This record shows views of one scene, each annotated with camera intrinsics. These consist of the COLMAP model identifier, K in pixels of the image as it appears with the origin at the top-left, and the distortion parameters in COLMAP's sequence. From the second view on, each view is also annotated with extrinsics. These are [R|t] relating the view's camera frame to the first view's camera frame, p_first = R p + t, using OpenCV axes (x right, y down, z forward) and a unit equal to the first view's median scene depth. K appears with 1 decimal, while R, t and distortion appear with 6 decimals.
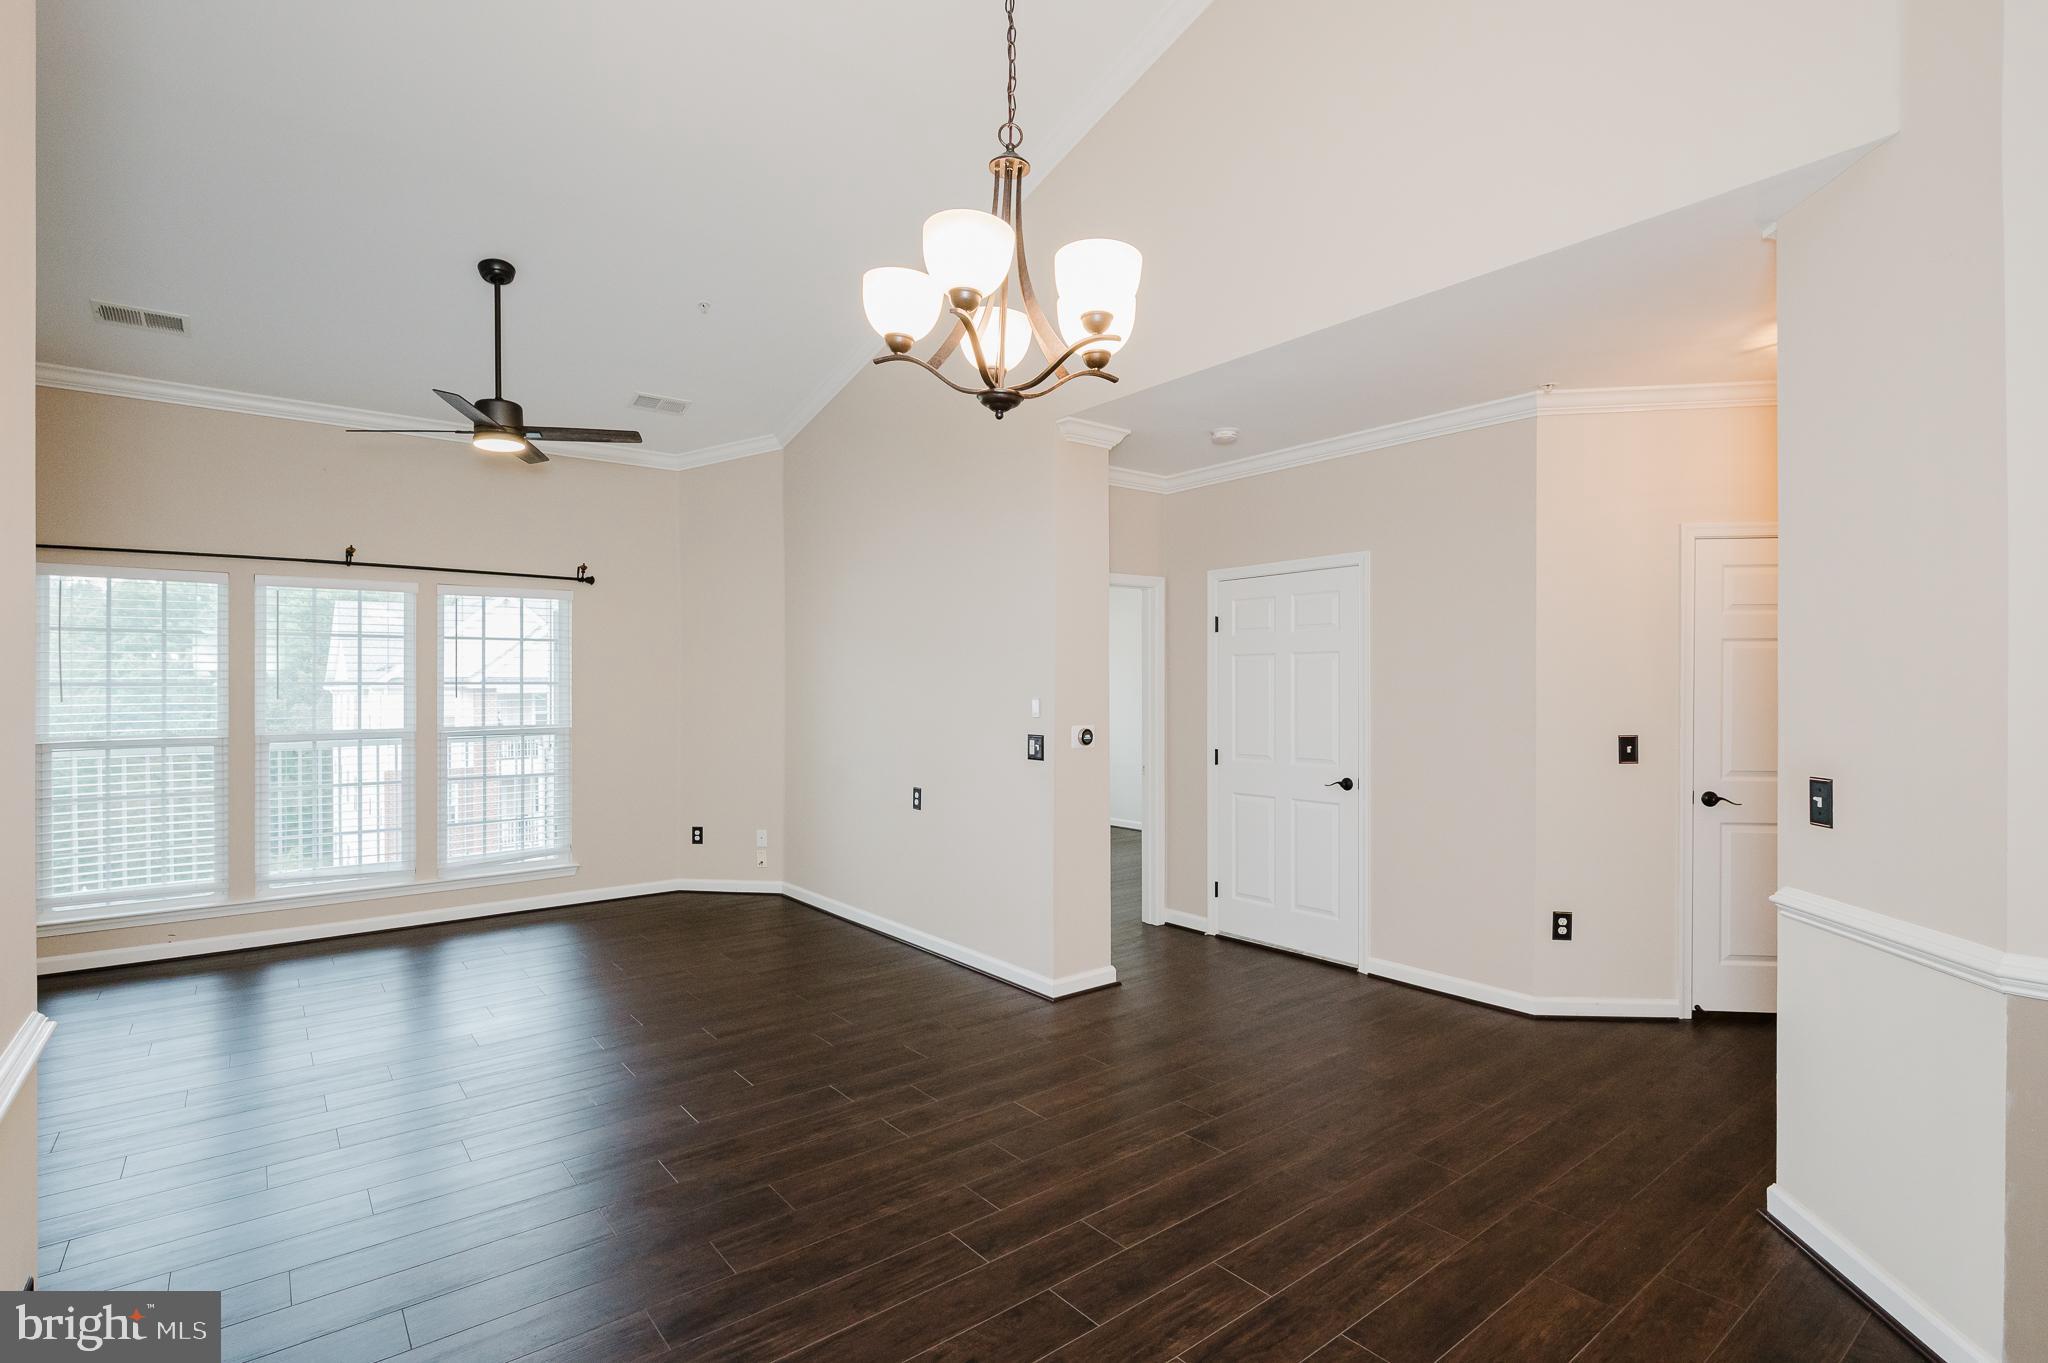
lens RADIAL K [[981.3, 0, 1033.3], [0, 981.3, 679.4], [0, 0, 1]] dist [0.002769, 0.000699]
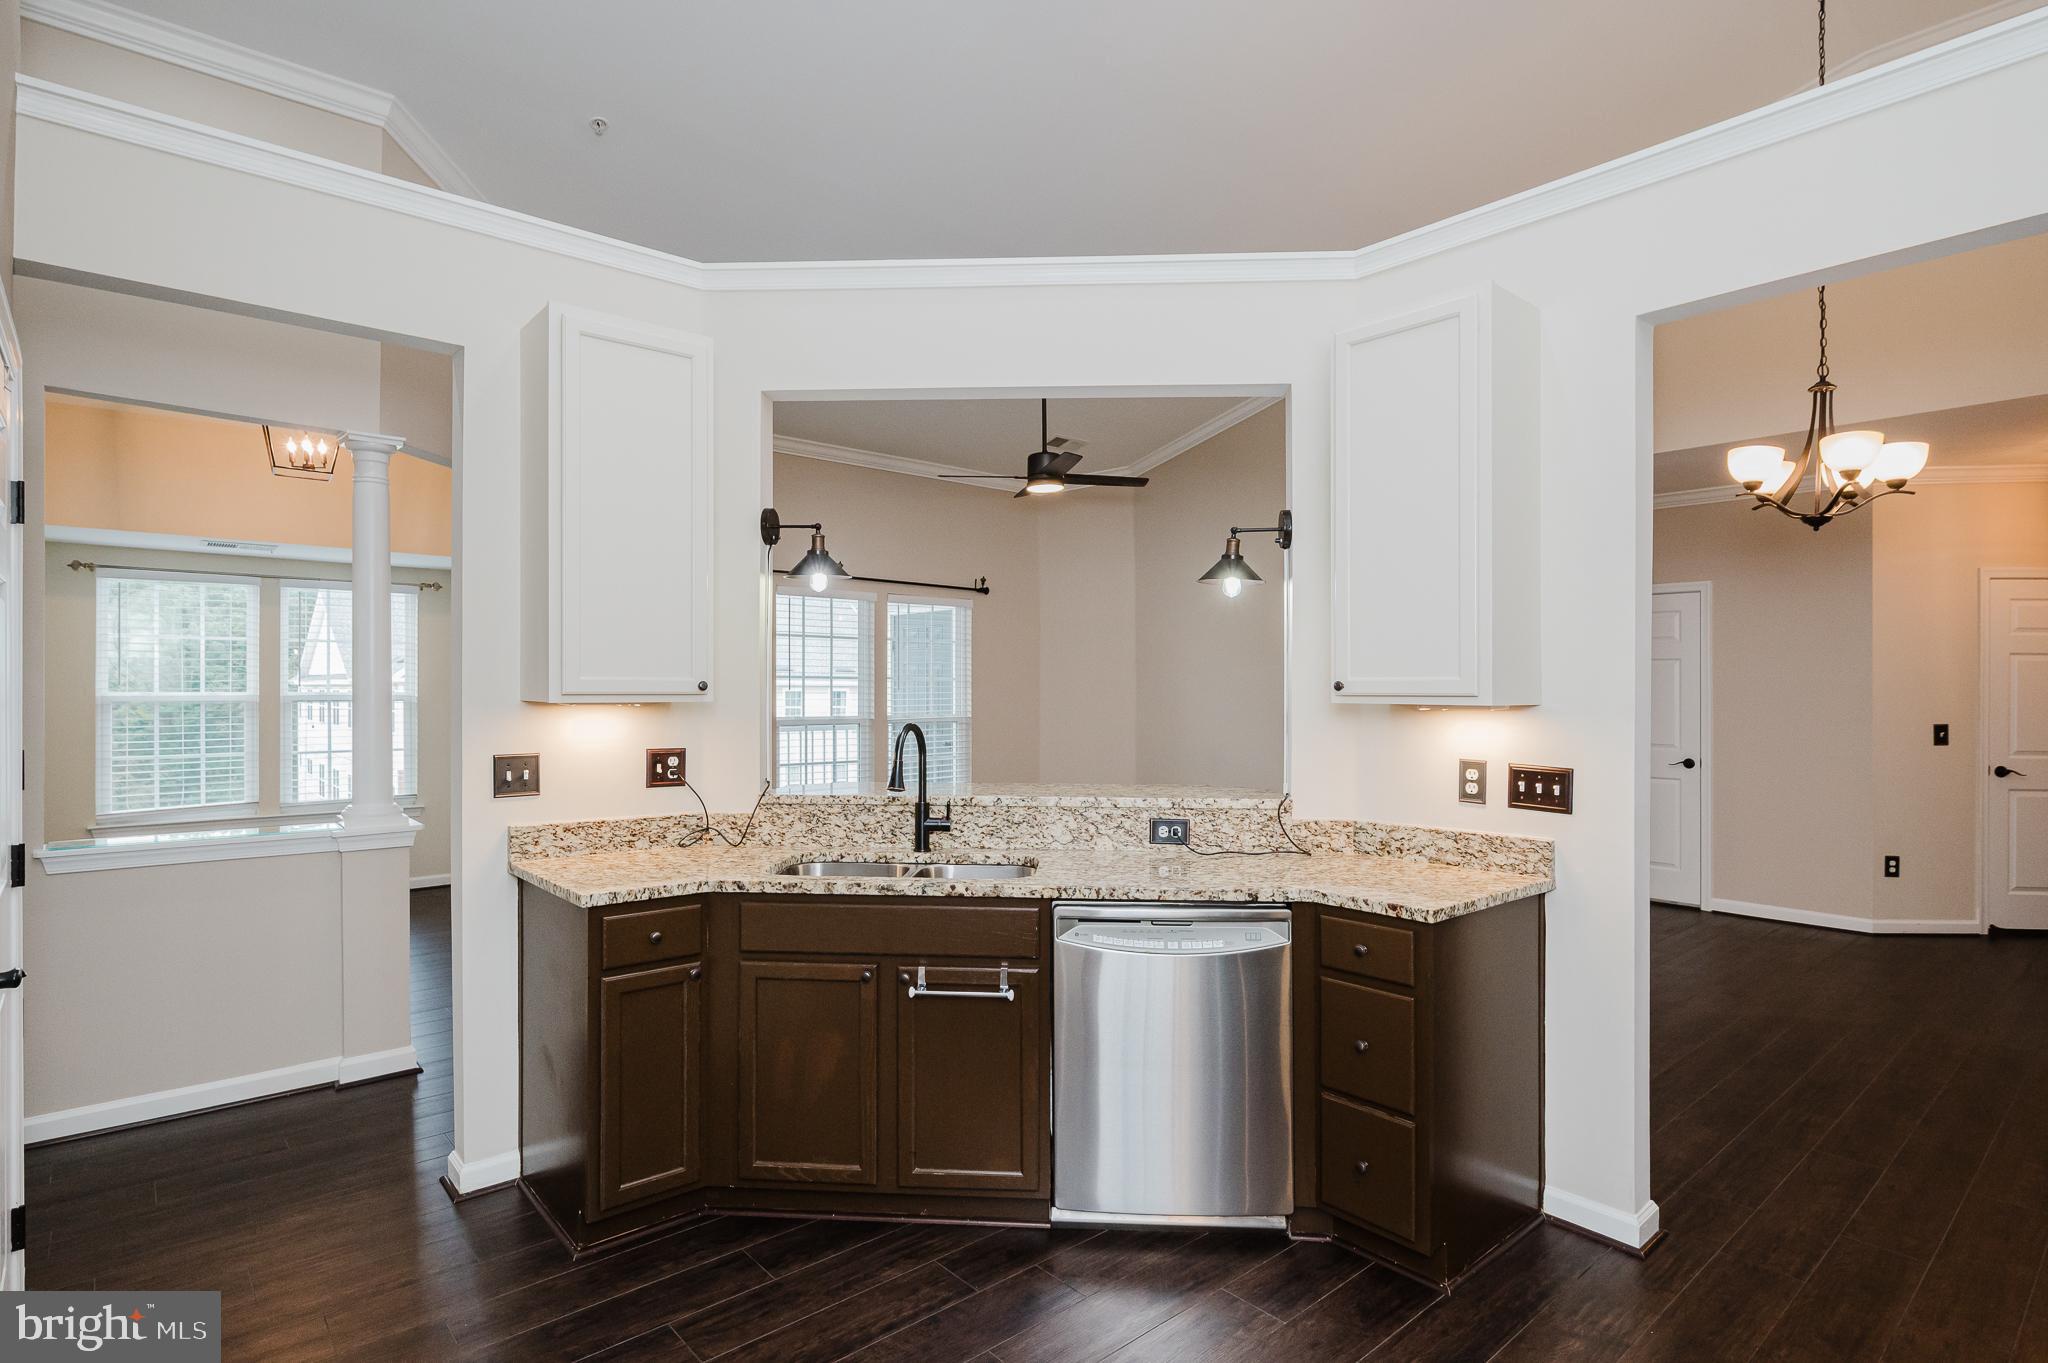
lens RADIAL K [[1041.9, 0, 1035.1], [0, 1041.9, 671.8], [0, 0, 1]] dist [0.005528, 0.000045]
pose [[0.998830, 0.008899, 0.047524, -0.555152], [-0.008620, 0.999944, -0.006069, 0.003426], [-0.047575, 0.005653, 0.998852, -0.294280]]
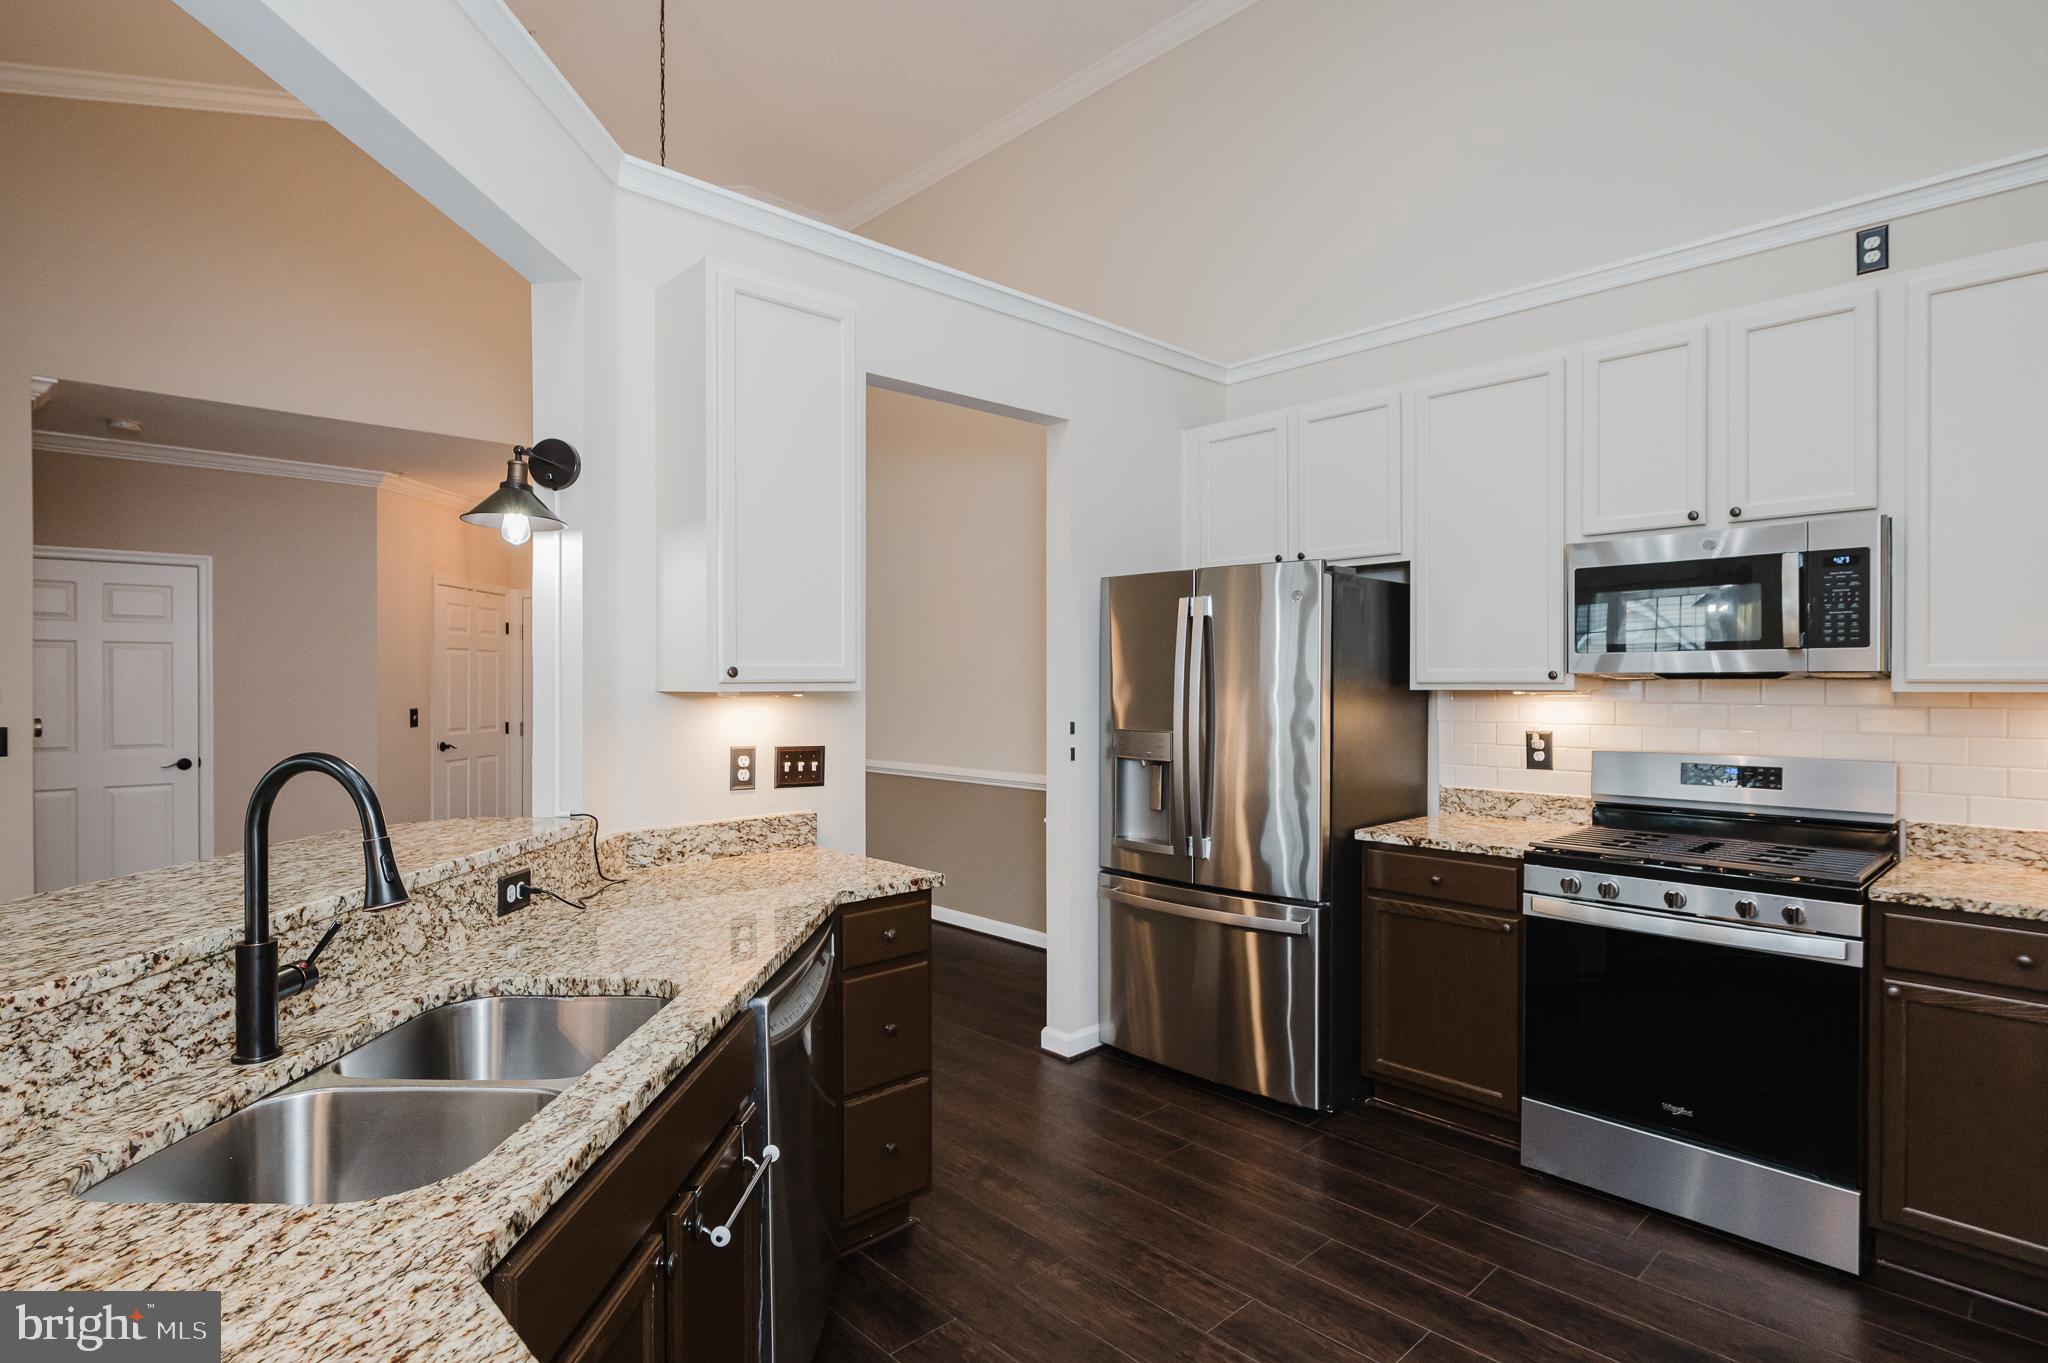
lens RADIAL K [[1041.9, 0, 1019.5], [0, 1041.9, 676.8], [0, 0, 1]] dist [0.005528, 0.000045]
pose [[-0.075451, 0.009200, 0.997107, -0.859559], [-0.007984, 0.999920, -0.009830, 0.012068], [-0.997118, -0.008702, -0.075372, 0.144909]]
